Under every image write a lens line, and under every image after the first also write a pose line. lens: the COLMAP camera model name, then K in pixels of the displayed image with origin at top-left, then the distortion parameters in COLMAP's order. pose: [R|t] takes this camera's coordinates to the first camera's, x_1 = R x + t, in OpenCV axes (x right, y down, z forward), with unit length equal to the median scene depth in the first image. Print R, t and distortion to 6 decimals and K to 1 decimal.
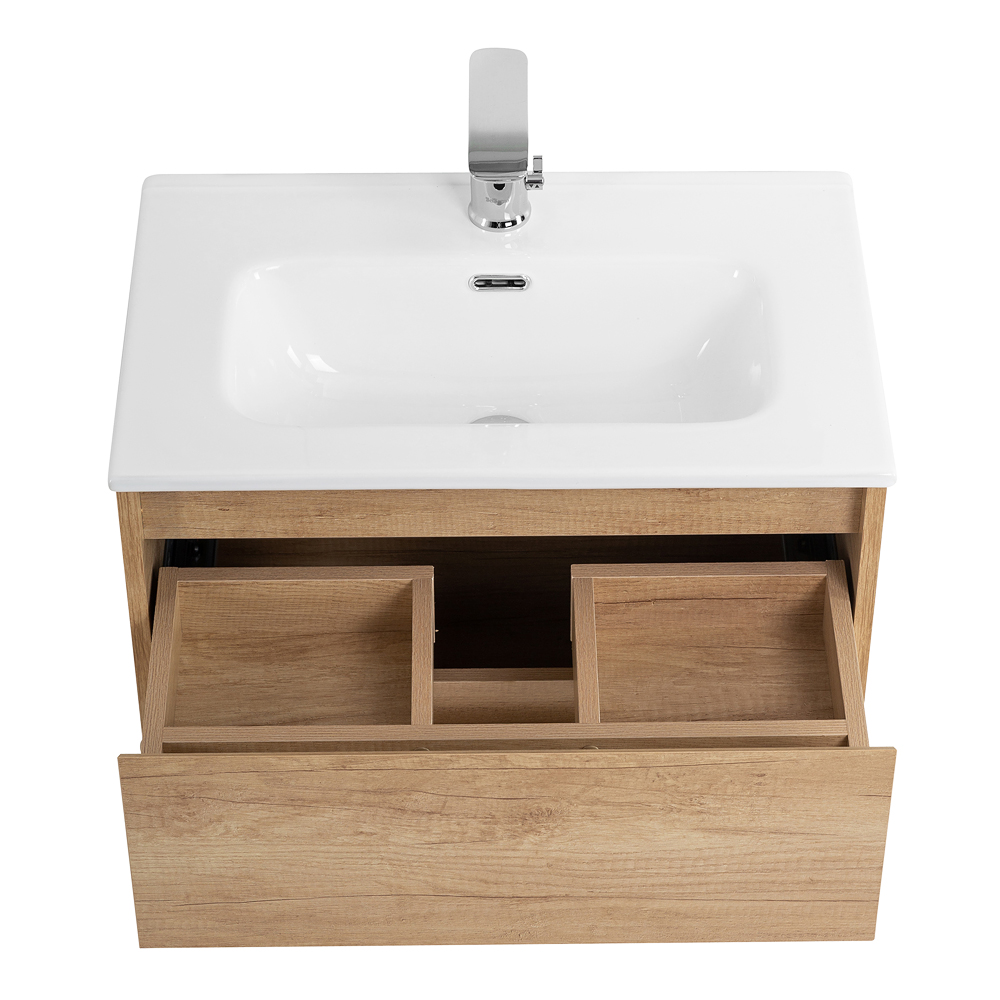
lens RADIAL K [[3273.3, 0, 500.0], [0, 3273.3, 500.0], [0, 0, 1]] dist [0.012023, -0.975844]
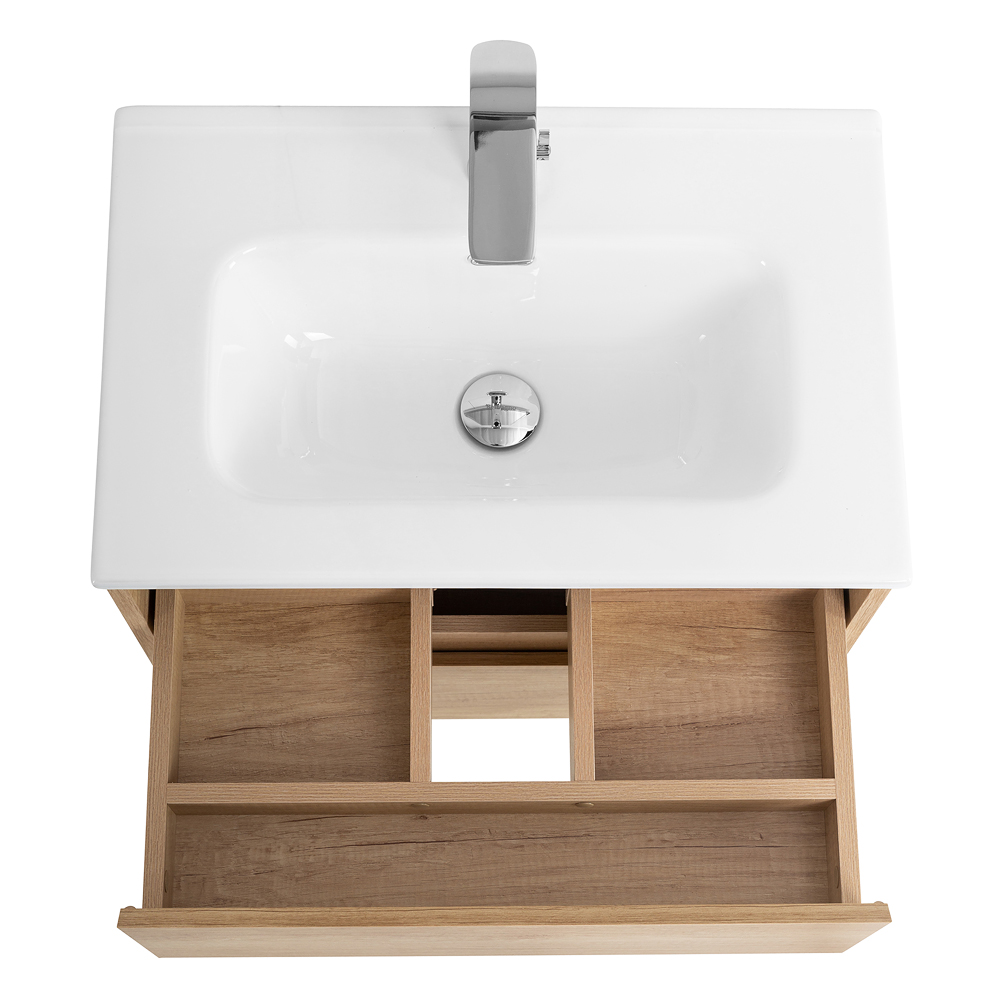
lens RADIAL K [[2129.4, 0, 502.6], [0, 2129.4, 543.5], [0, 0, 1]] dist [0.006600, -0.007344]
pose [[0.999885, 0.007486, 0.013183, -0.007225], [-0.013234, 0.855189, 0.518147, -0.323592], [-0.007396, -0.518262, 0.855190, 0.447241]]
